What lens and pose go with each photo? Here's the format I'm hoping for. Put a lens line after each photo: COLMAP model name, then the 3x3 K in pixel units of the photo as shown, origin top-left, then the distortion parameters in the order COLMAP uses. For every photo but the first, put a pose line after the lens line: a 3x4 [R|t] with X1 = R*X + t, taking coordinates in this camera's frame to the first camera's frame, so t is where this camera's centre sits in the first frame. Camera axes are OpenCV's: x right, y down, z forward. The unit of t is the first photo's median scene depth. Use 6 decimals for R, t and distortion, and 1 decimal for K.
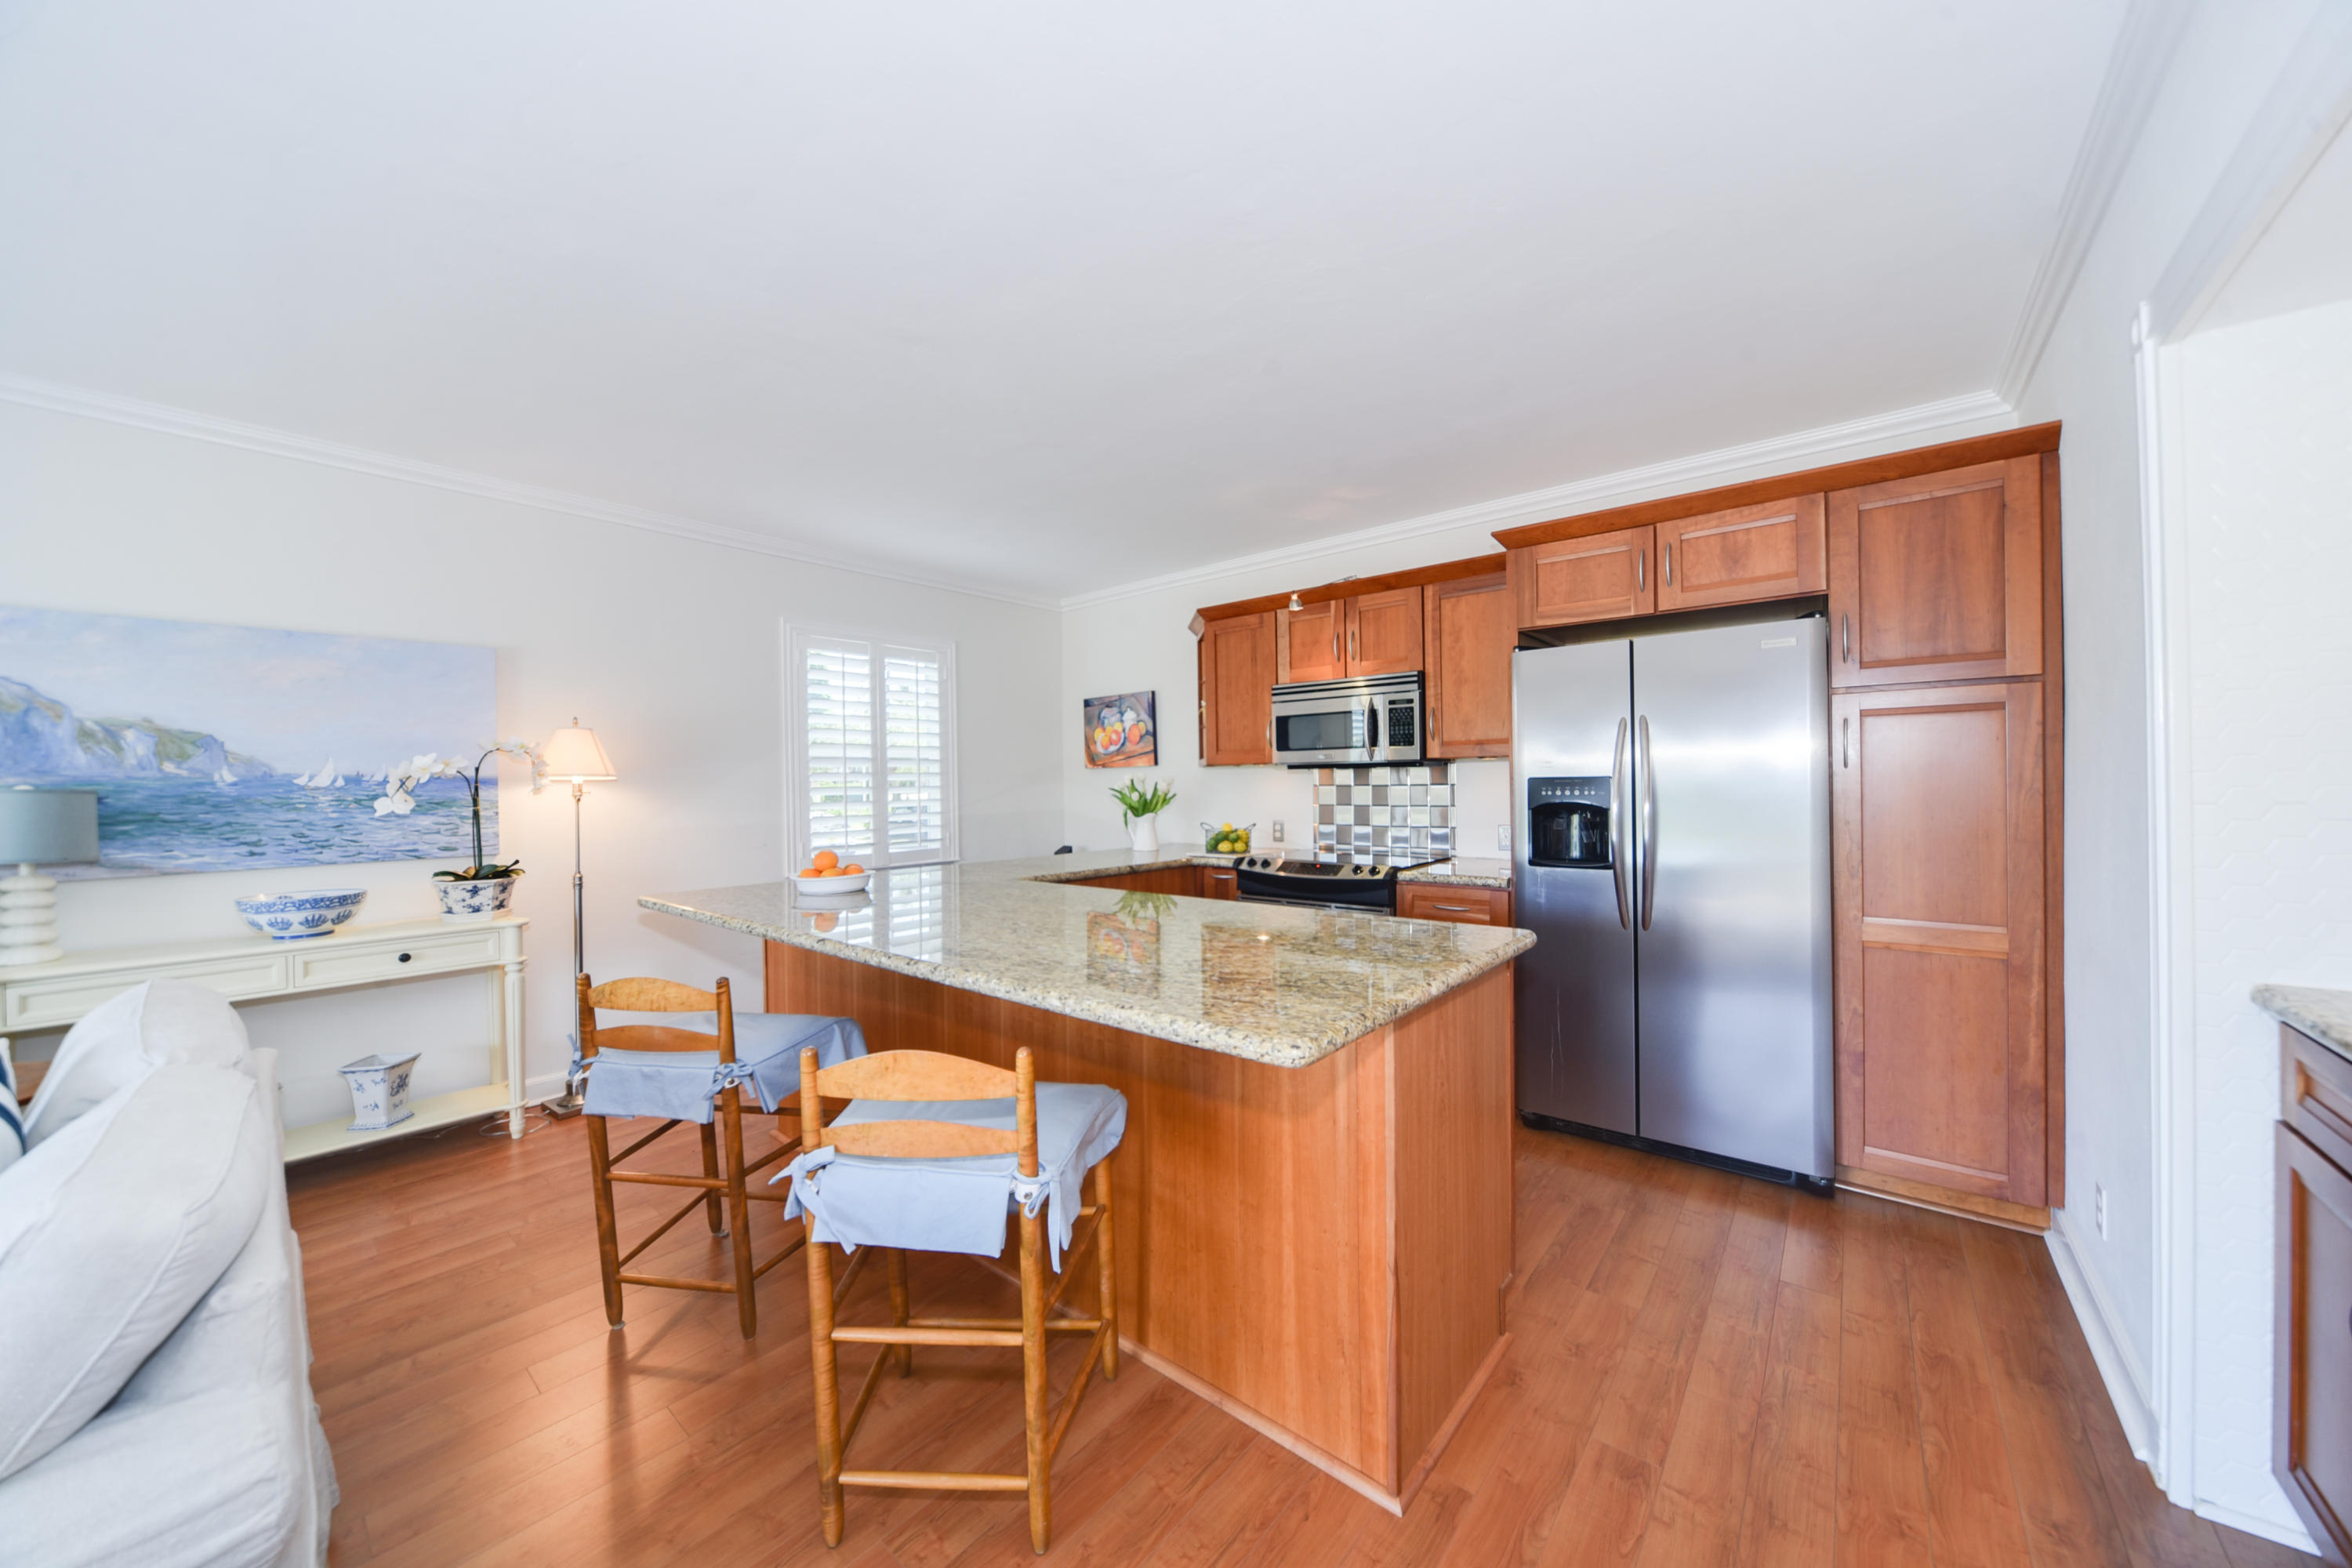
lens RADIAL K [[829.5, 0, 1201.0], [0, 829.5, 793.5], [0, 0, 1]] dist [-0.000868, -0.000302]
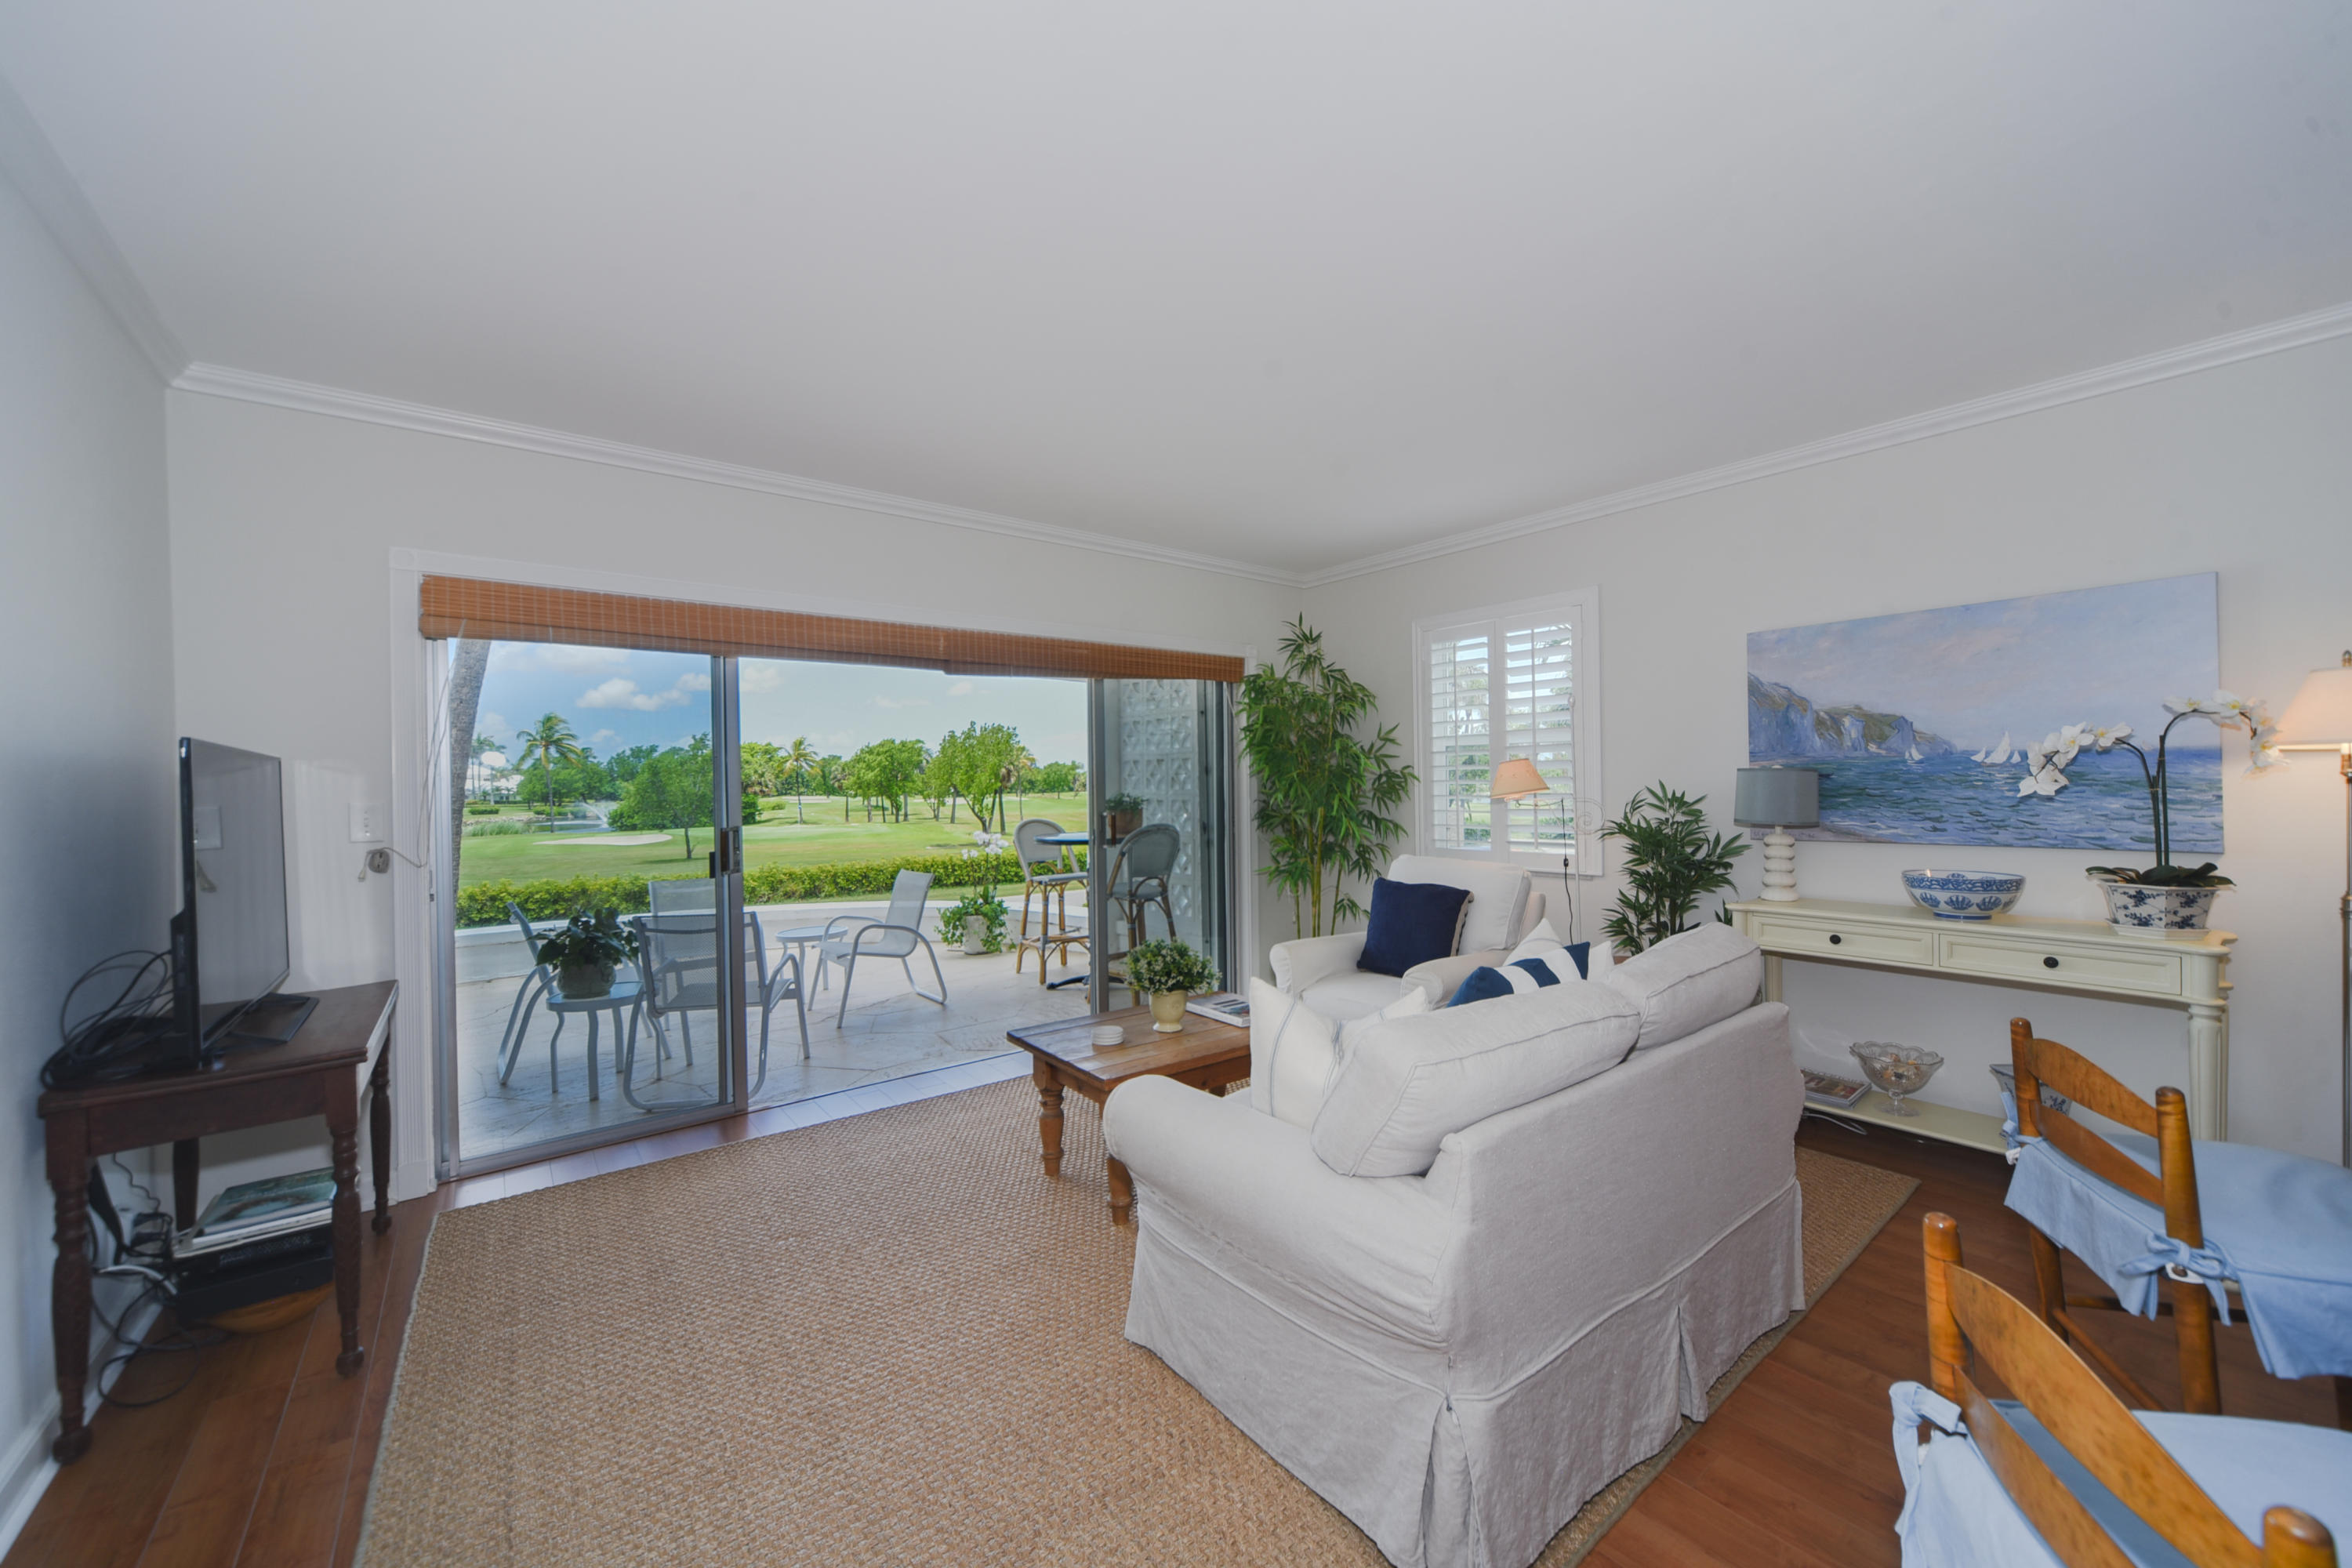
lens RADIAL K [[889.9, 0, 1177.3], [0, 889.9, 781.9], [0, 0, 1]] dist [0.001218, 0.000293]
pose [[-0.221637, 0.013444, -0.975036, 0.119241], [0.002045, 0.999909, 0.013322, -0.002428], [0.975127, 0.000959, -0.221645, 0.284492]]
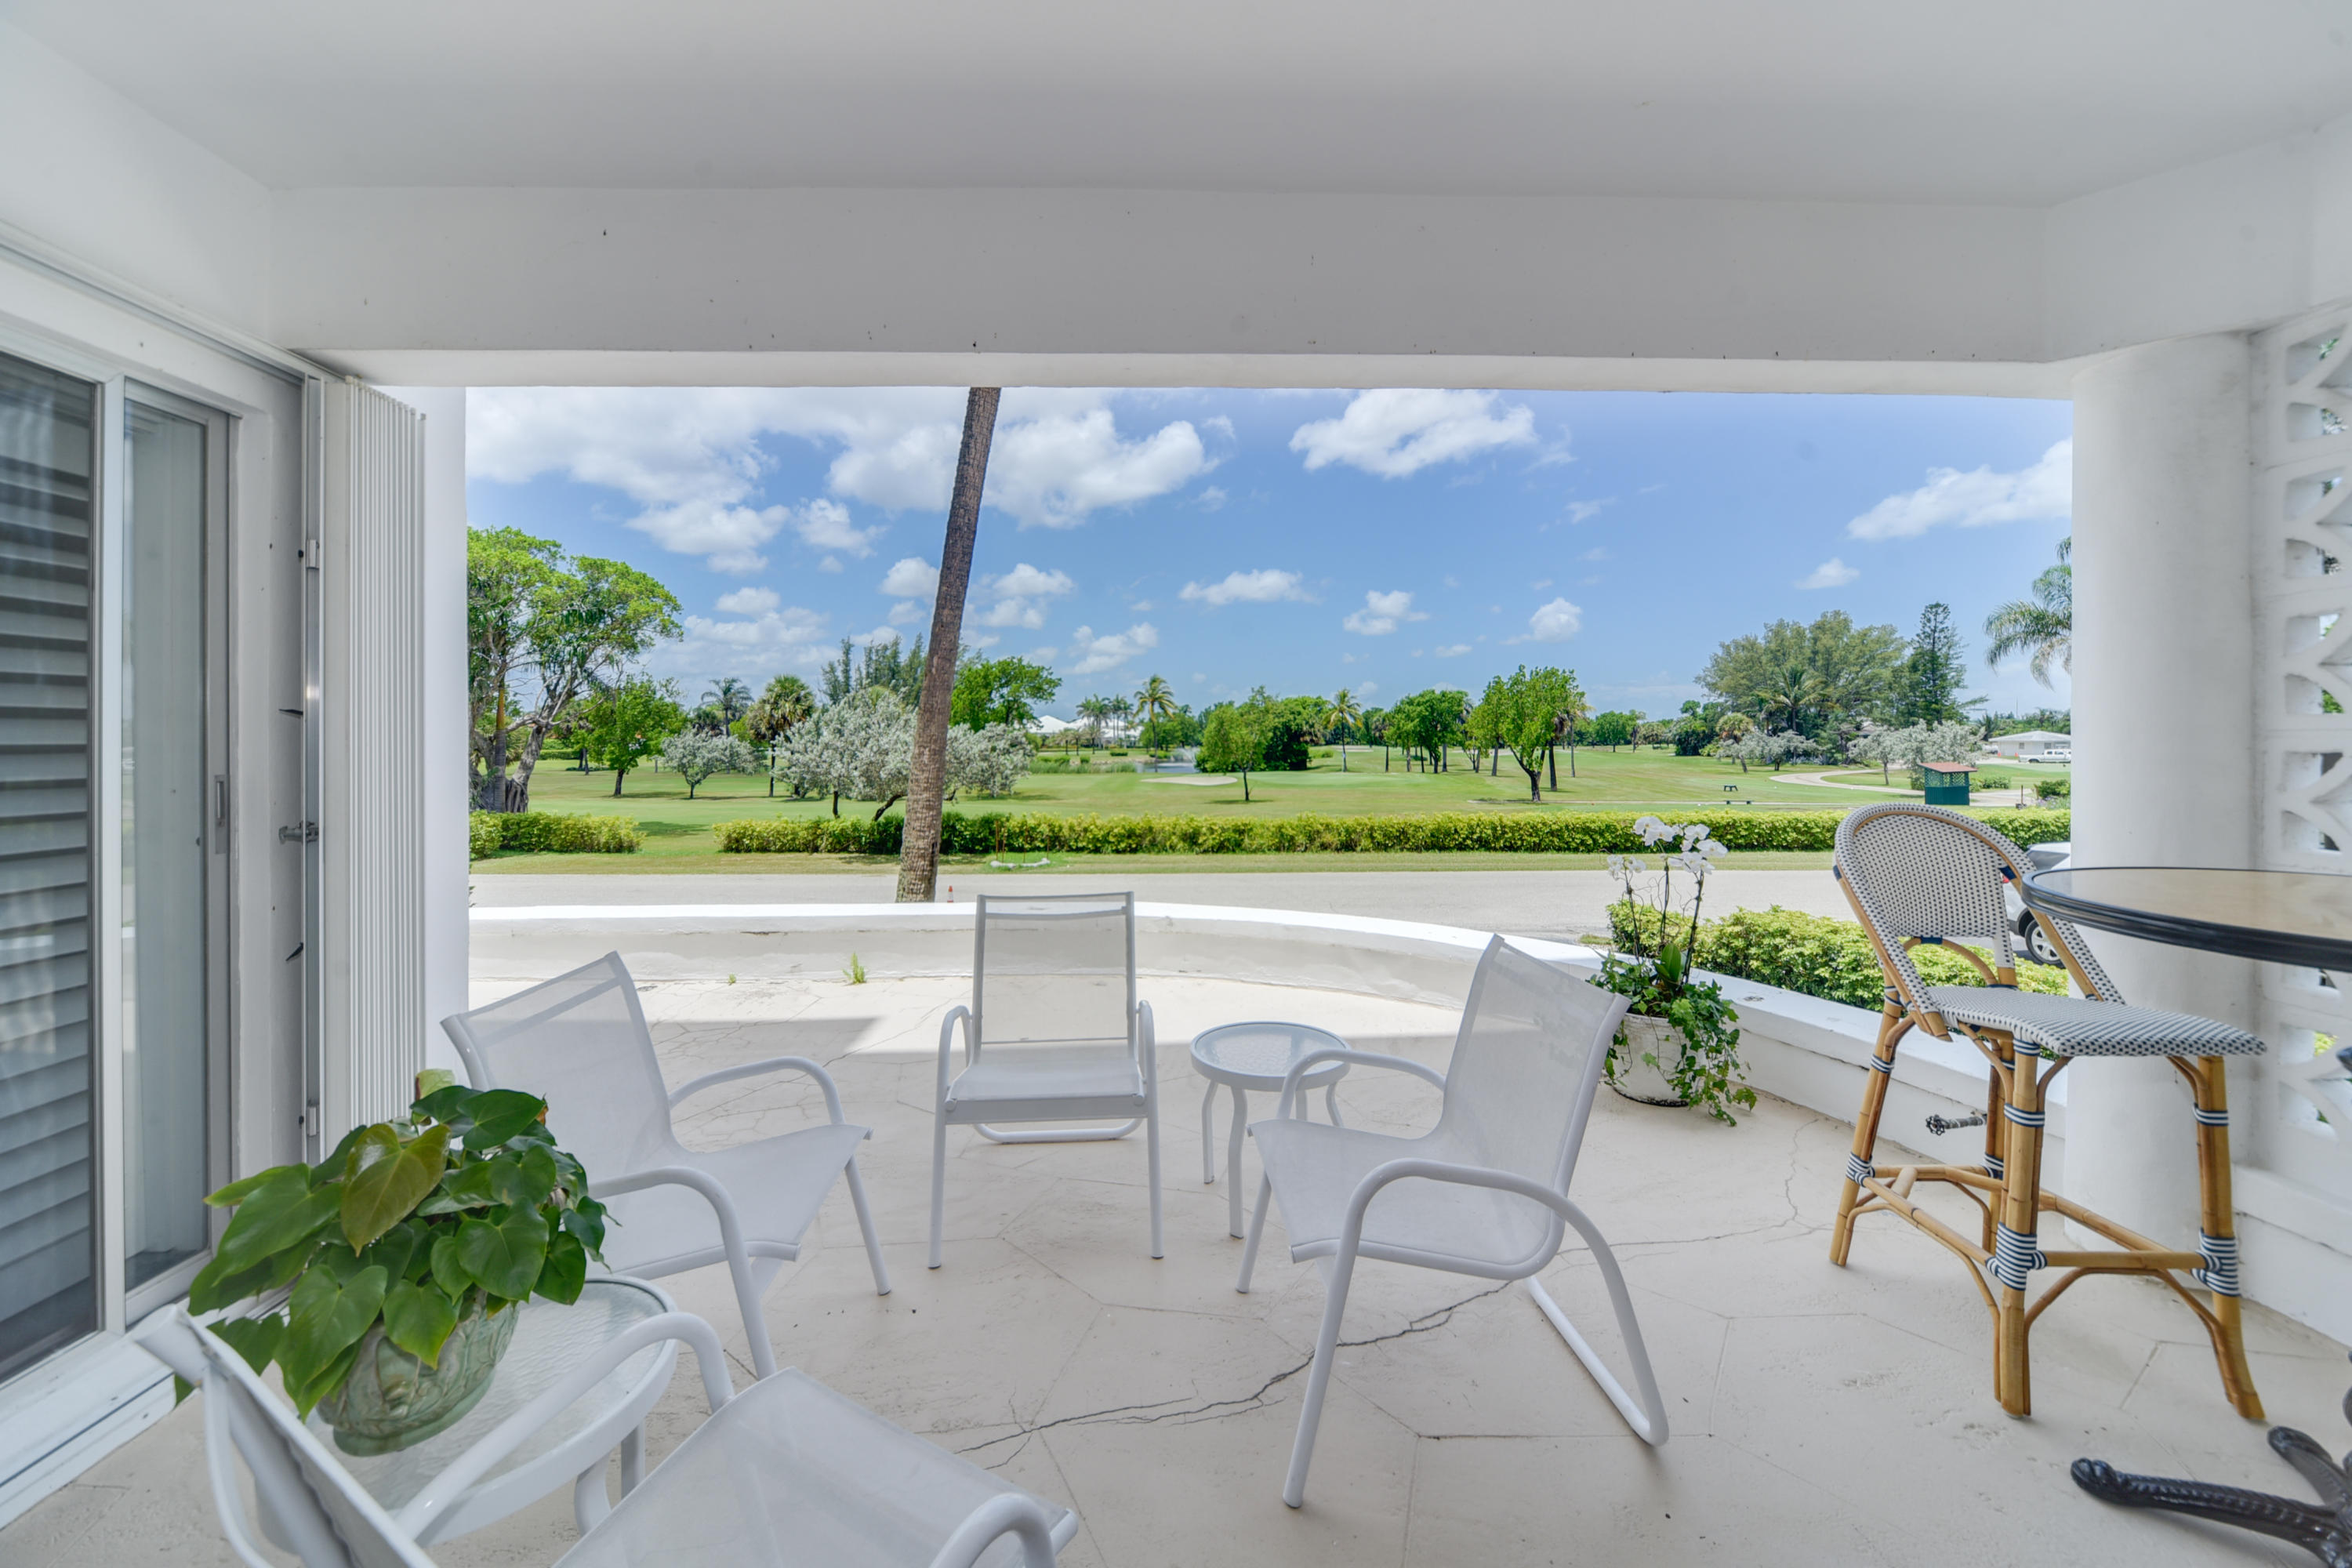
lens RADIAL K [[829.5, 0, 1154.7], [0, 829.5, 740.4], [0, 0, 1]] dist [-0.000868, -0.000302]
pose [[-0.753769, 0.015936, -0.656947, -0.991999], [0.004440, 0.999807, 0.019158, 0.042461], [0.657125, 0.011524, -0.753694, -0.404703]]
